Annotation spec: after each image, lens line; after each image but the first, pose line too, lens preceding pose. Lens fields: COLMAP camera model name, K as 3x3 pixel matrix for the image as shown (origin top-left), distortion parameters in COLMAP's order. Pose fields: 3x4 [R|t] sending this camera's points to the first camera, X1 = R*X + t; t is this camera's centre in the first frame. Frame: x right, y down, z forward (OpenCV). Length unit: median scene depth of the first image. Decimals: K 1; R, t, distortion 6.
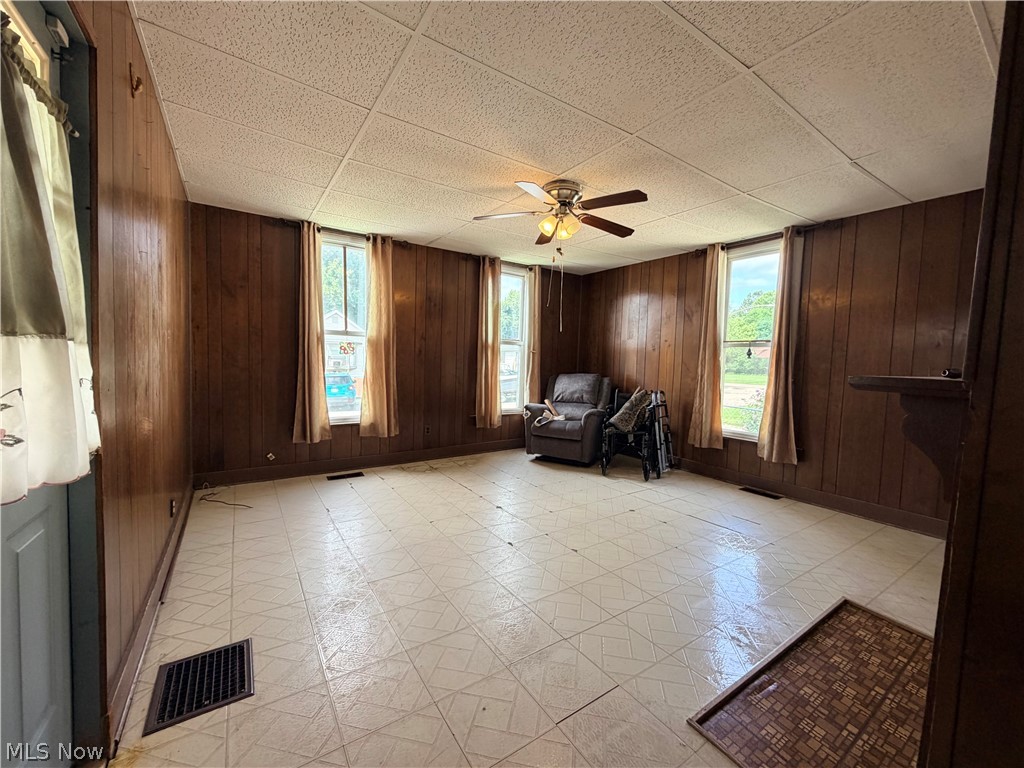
lens RADIAL K [[408.3, 0, 509.4], [0, 408.3, 383.8], [0, 0, 1]] dist [-0.002054, -0.000083]
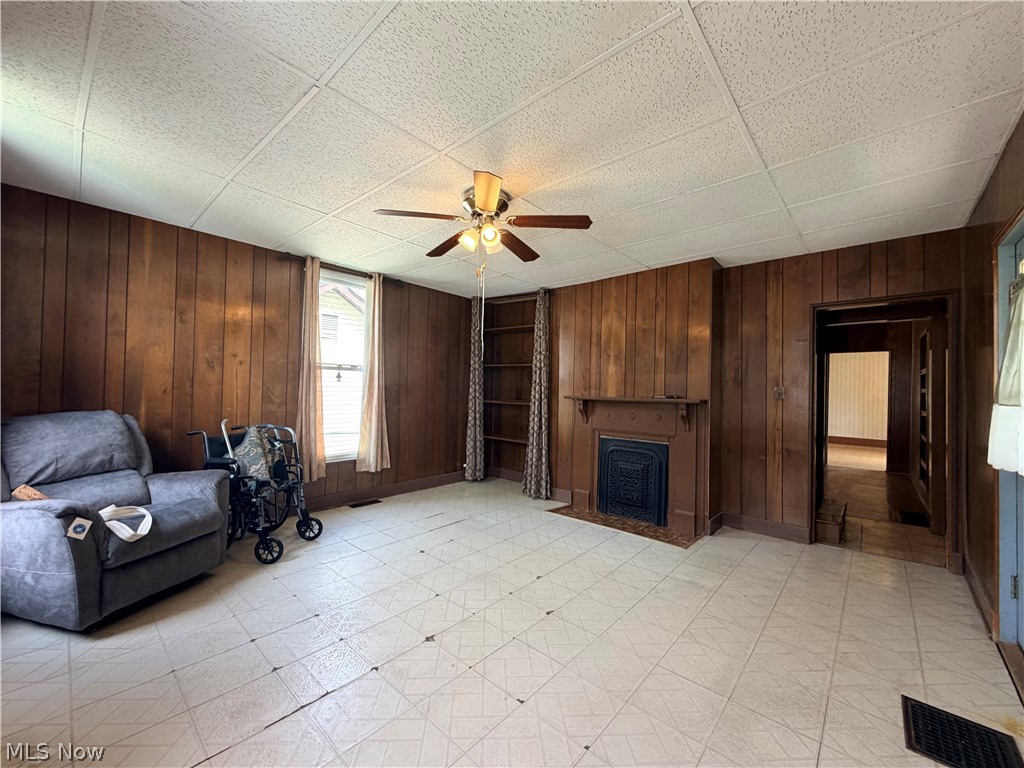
lens RADIAL K [[408.3, 0, 509.4], [0, 408.3, 383.8], [0, 0, 1]] dist [-0.002054, -0.000083]
pose [[-0.254193, -0.020446, 0.966937, -0.562926], [0.029204, 0.999158, 0.028804, -0.079535], [-0.966713, 0.035560, -0.253382, 0.912603]]
